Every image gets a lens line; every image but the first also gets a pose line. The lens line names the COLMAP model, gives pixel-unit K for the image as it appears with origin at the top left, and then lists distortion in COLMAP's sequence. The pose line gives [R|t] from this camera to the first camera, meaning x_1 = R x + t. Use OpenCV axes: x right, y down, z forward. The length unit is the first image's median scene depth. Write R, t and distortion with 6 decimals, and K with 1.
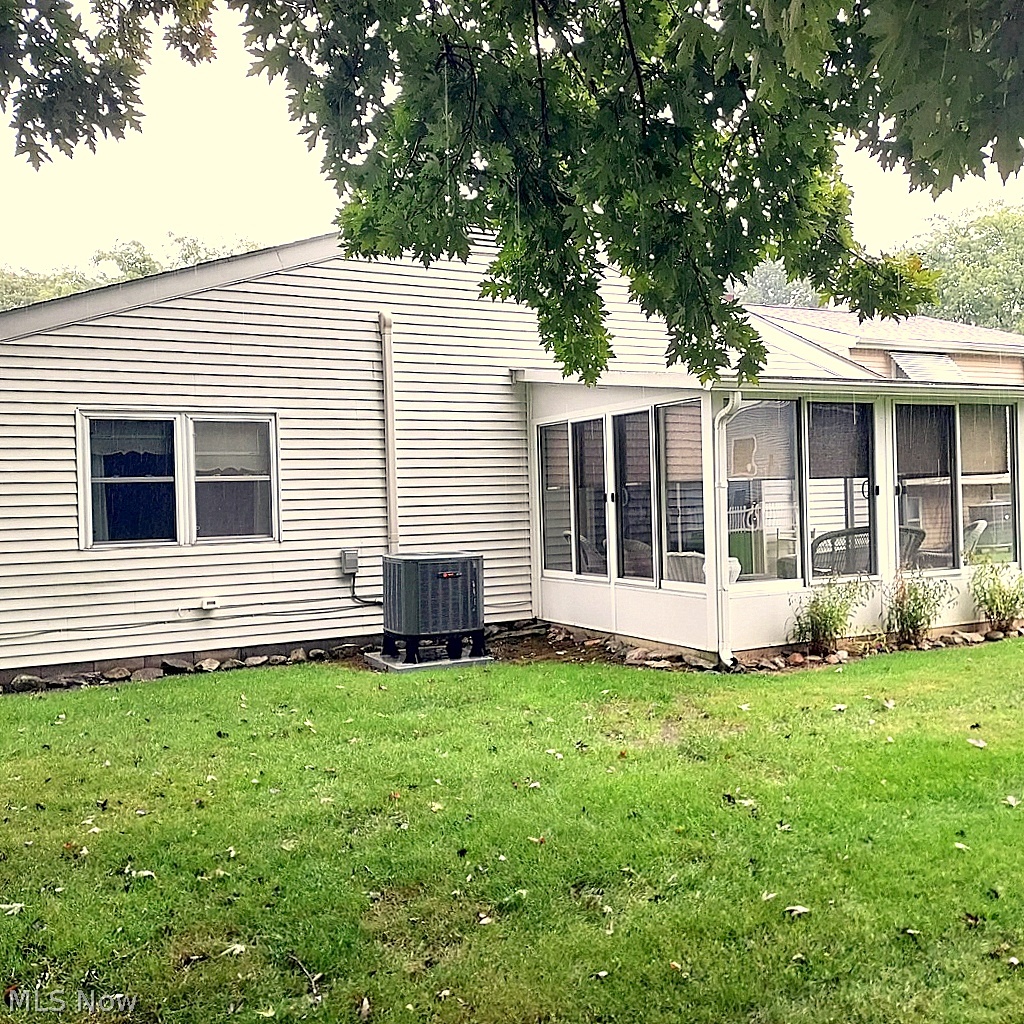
lens RADIAL K [[1012.9, 0, 512.0], [0, 1012.9, 512.0], [0, 0, 1]] dist [0.124983, -0.235085]
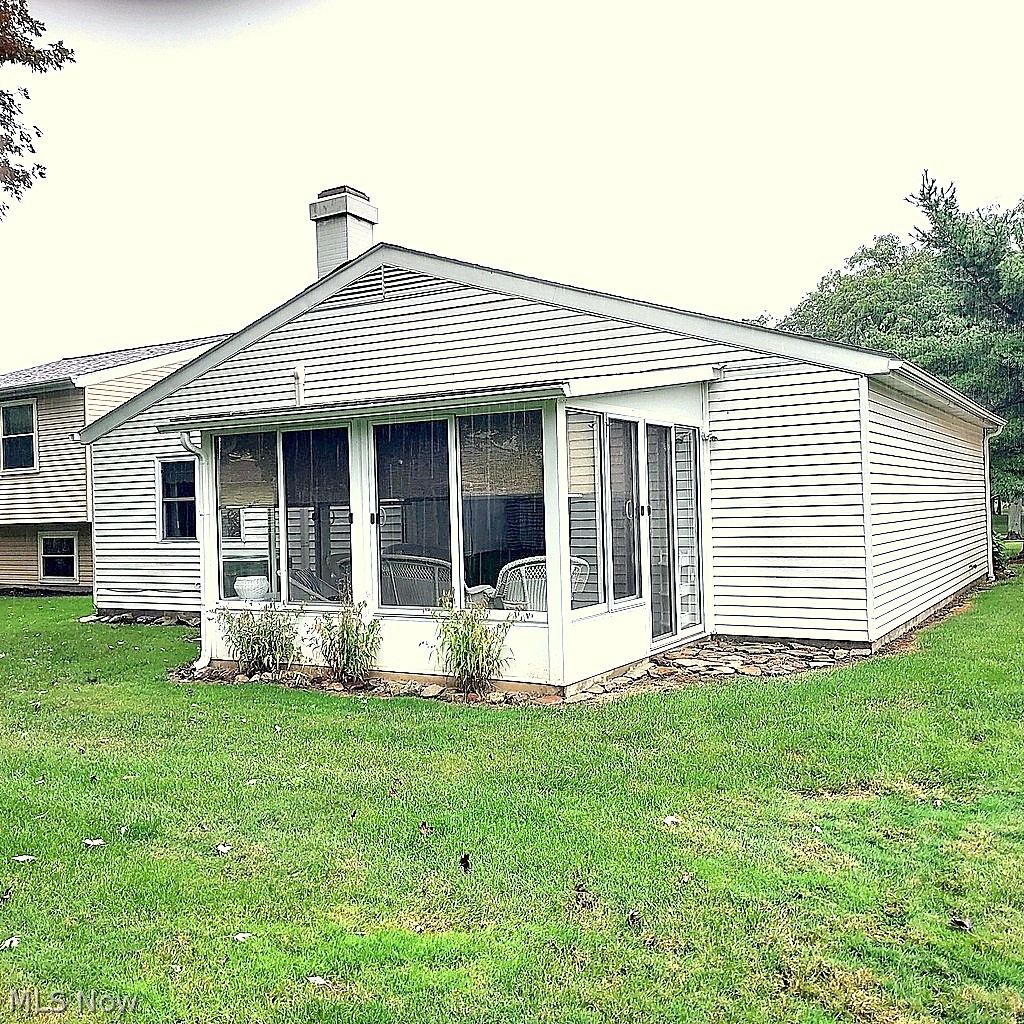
lens RADIAL K [[1012.9, 0, 512.0], [0, 1012.9, 512.0], [0, 0, 1]] dist [0.124983, -0.235085]
pose [[0.523701, 0.017667, -0.851719, 1.259296], [0.002862, 0.999743, 0.022497, -0.046736], [0.851897, -0.014219, 0.523516, 0.621760]]
